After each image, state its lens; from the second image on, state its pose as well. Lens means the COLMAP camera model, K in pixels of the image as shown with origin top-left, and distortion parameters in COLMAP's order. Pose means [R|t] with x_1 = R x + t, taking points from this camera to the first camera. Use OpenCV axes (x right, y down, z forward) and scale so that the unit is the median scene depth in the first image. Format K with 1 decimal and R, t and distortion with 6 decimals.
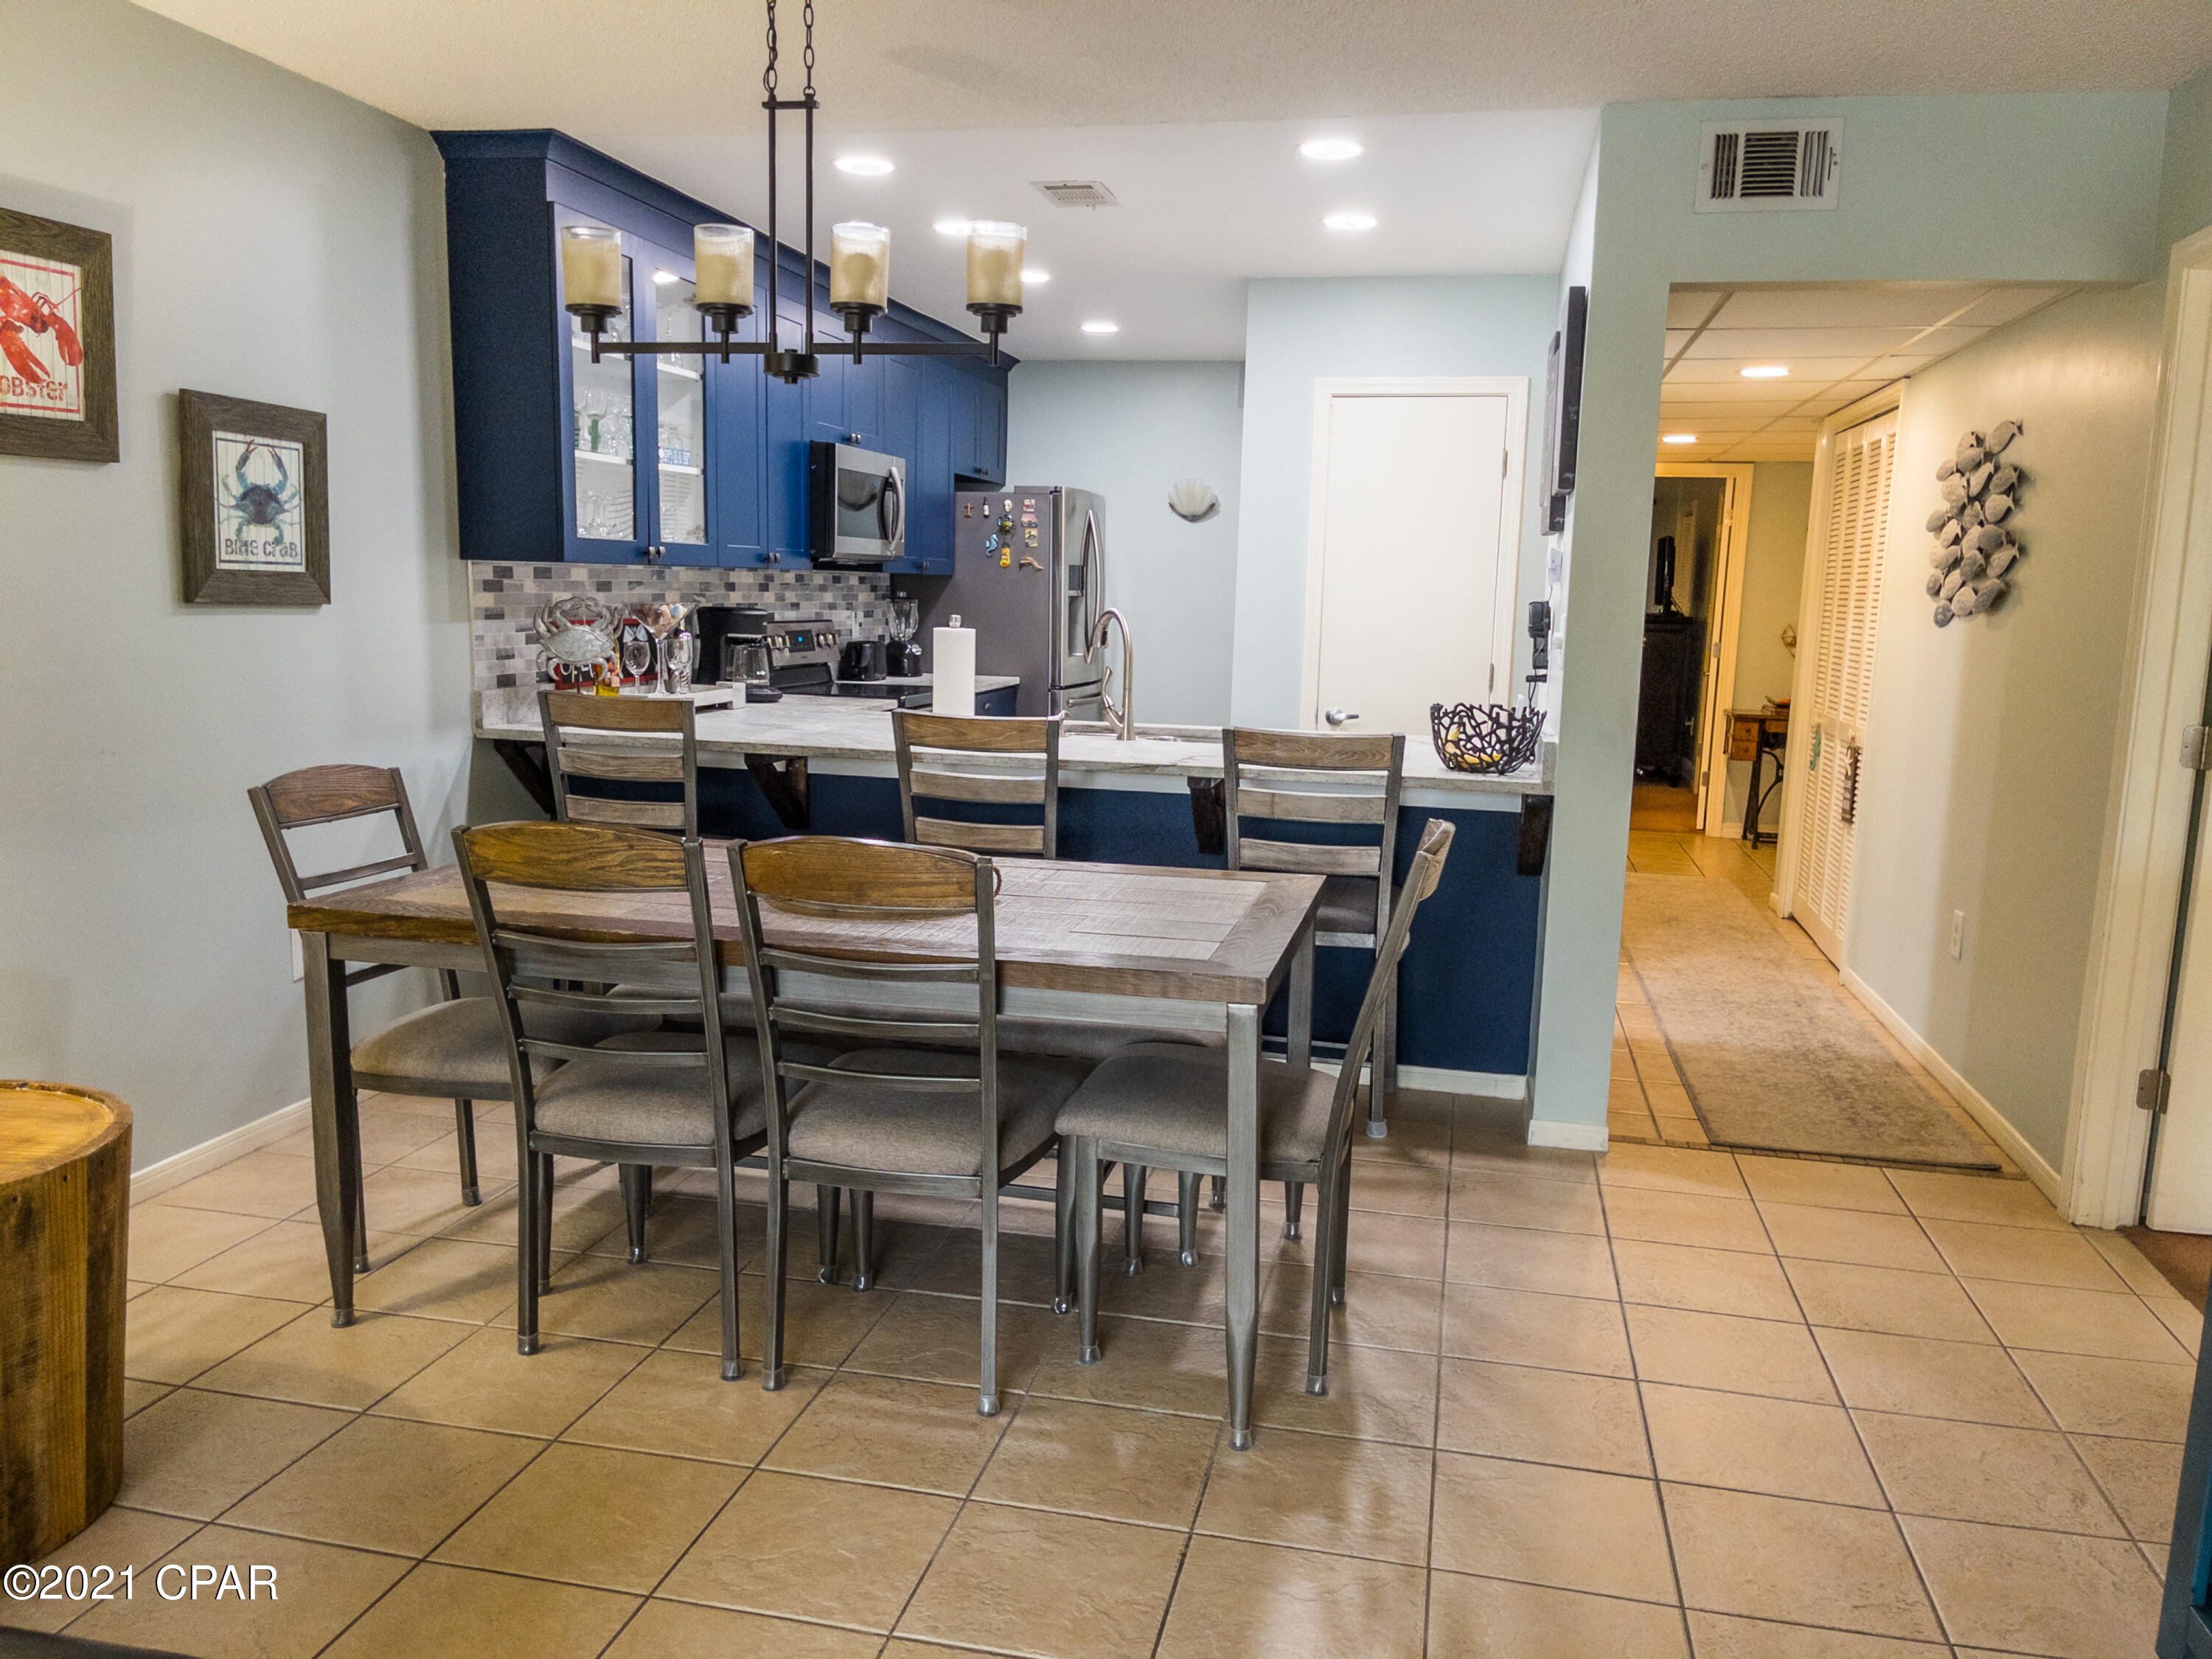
lens RADIAL K [[1680.6, 0, 1107.7], [0, 1680.6, 832.3], [0, 0, 1]] dist [0.068567, -0.093115]
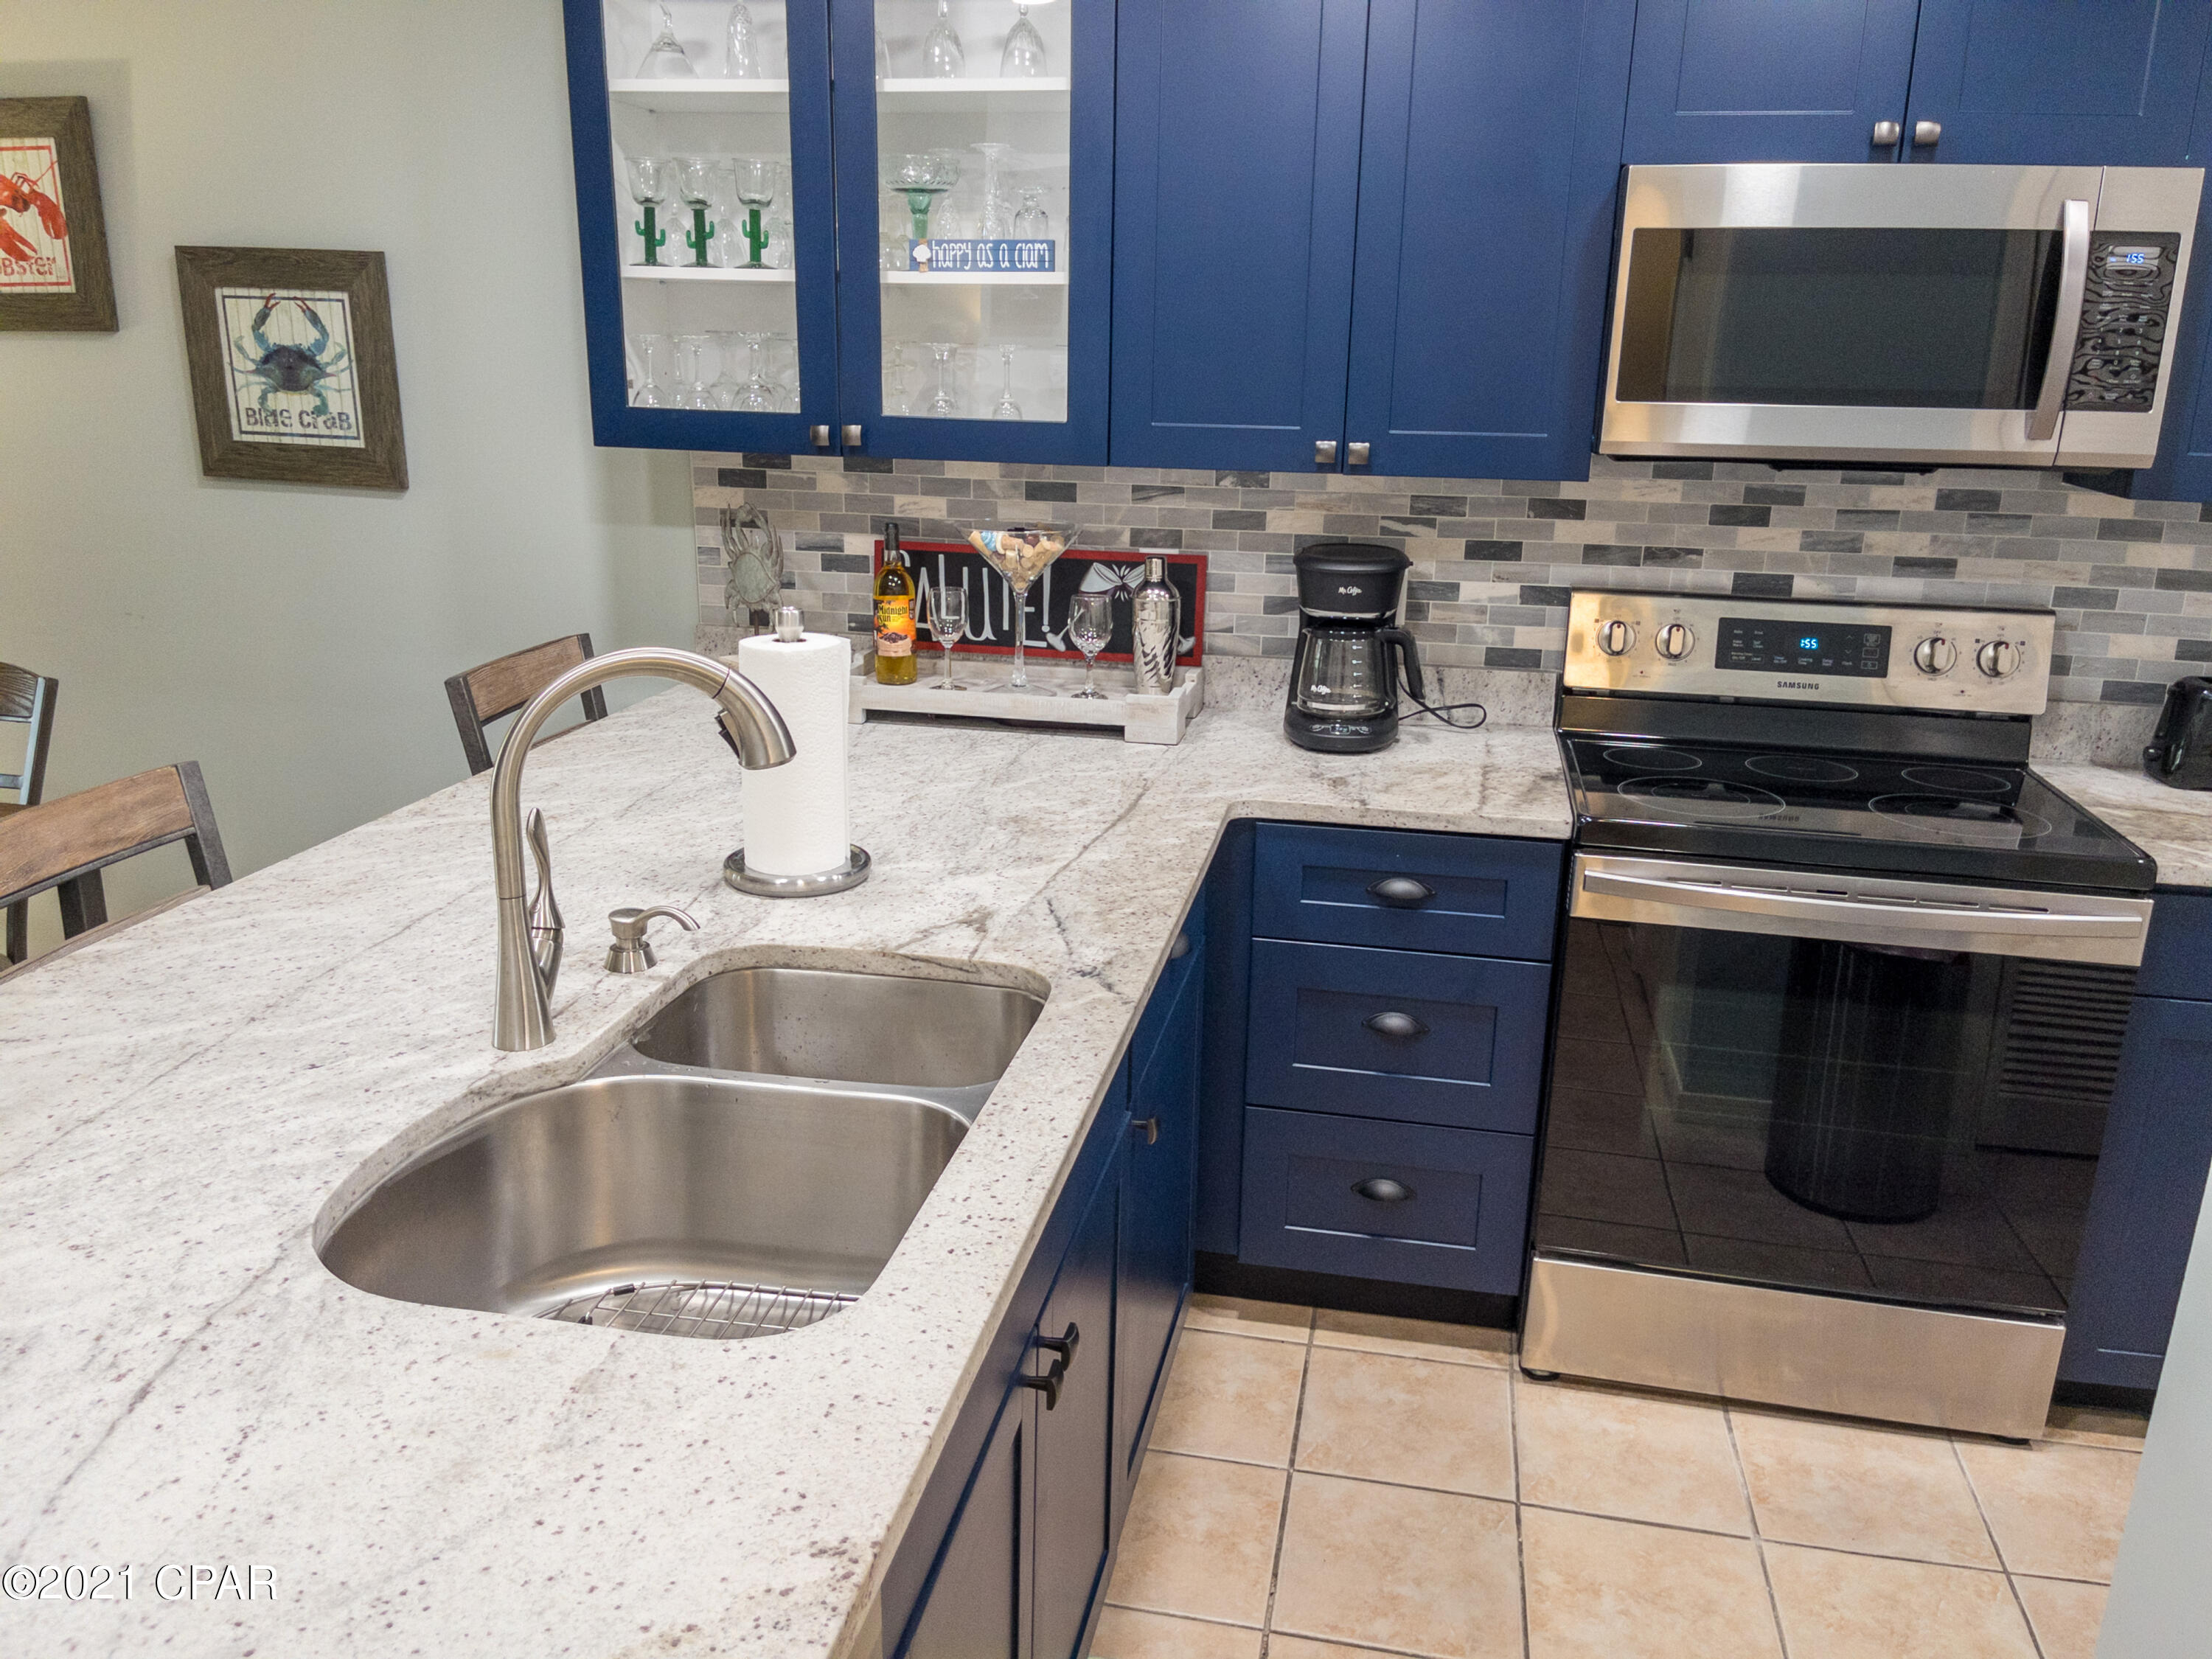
lens RADIAL K [[1680.6, 0, 1122.8], [0, 1680.6, 820.7], [0, 0, 1]] dist [0.068567, -0.093115]
pose [[0.012345, 0.248668, -0.968510, 0.387613], [-0.167886, 0.955350, 0.243149, -0.235498], [0.985729, 0.159598, 0.053542, 1.304034]]
